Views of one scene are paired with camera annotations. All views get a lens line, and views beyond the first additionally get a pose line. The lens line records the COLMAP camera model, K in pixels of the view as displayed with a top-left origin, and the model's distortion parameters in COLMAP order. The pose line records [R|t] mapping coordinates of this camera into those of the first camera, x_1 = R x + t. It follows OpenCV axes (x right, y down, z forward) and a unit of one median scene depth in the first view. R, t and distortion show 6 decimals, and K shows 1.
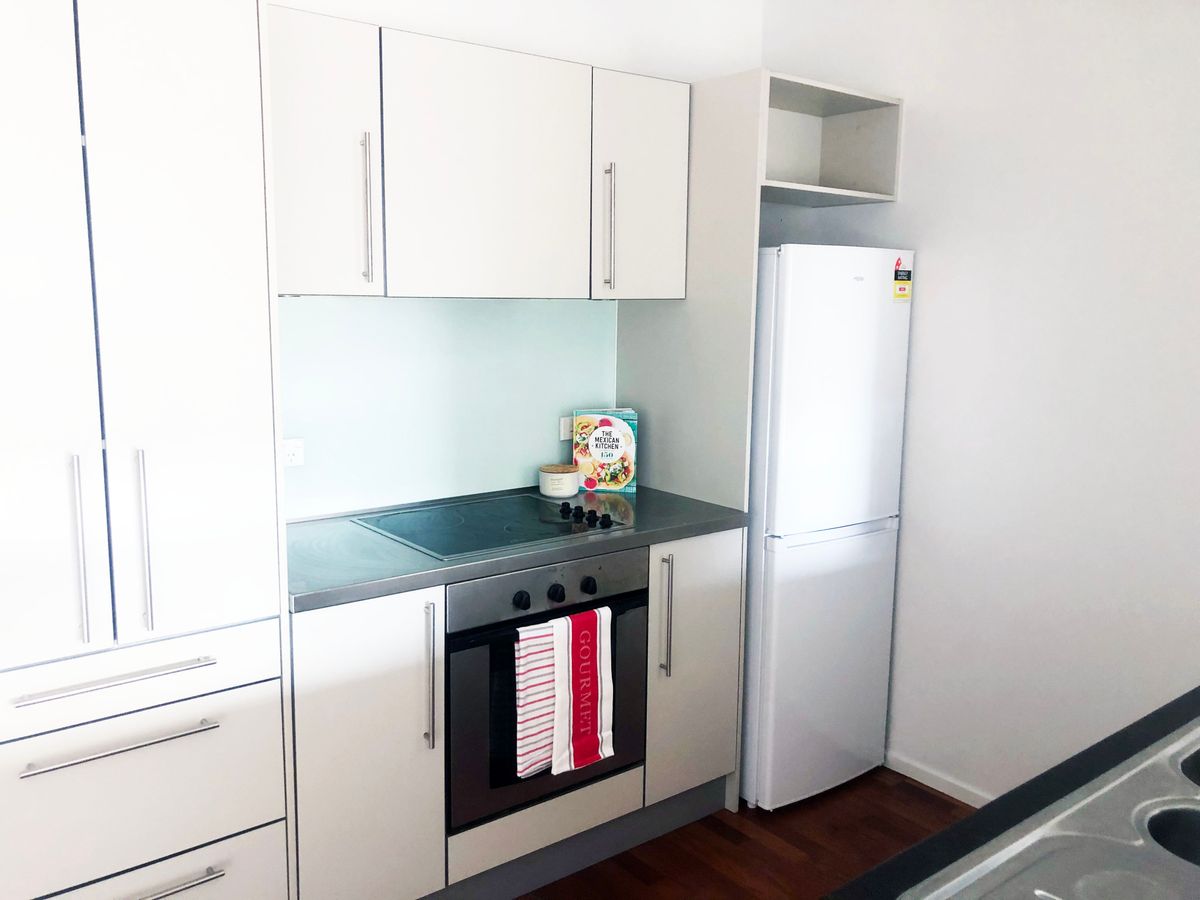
lens RADIAL K [[993.6, 0, 600.0], [0, 993.6, 450.0], [0, 0, 1]] dist [0.063837, -0.006331]
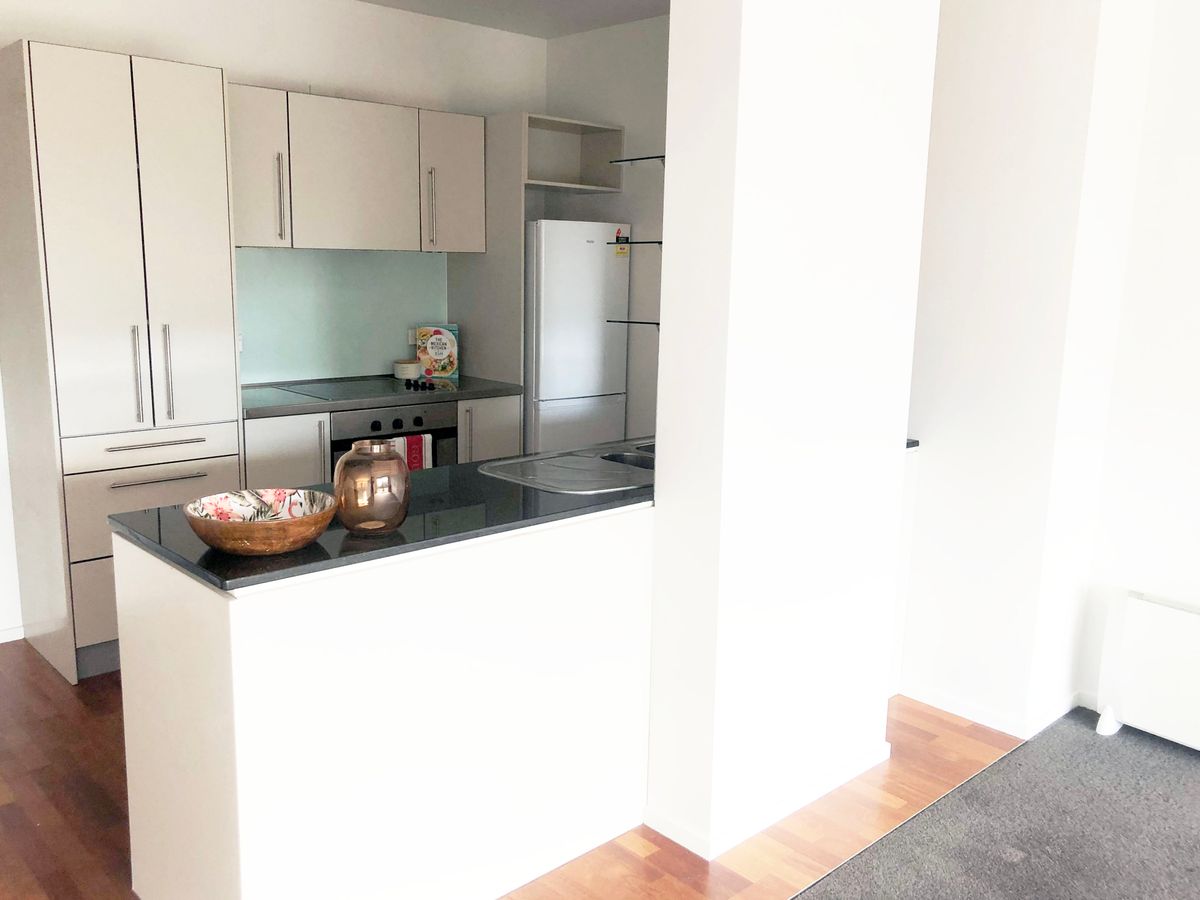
lens RADIAL K [[1020.3, 0, 600.0], [0, 1020.3, 450.0], [0, 0, 1]] dist [0.101560, -0.221013]
pose [[0.996273, -0.007765, 0.085905, 0.126314], [0.005071, 0.999490, 0.031530, 0.112711], [-0.086106, -0.030977, 0.995804, -0.655618]]
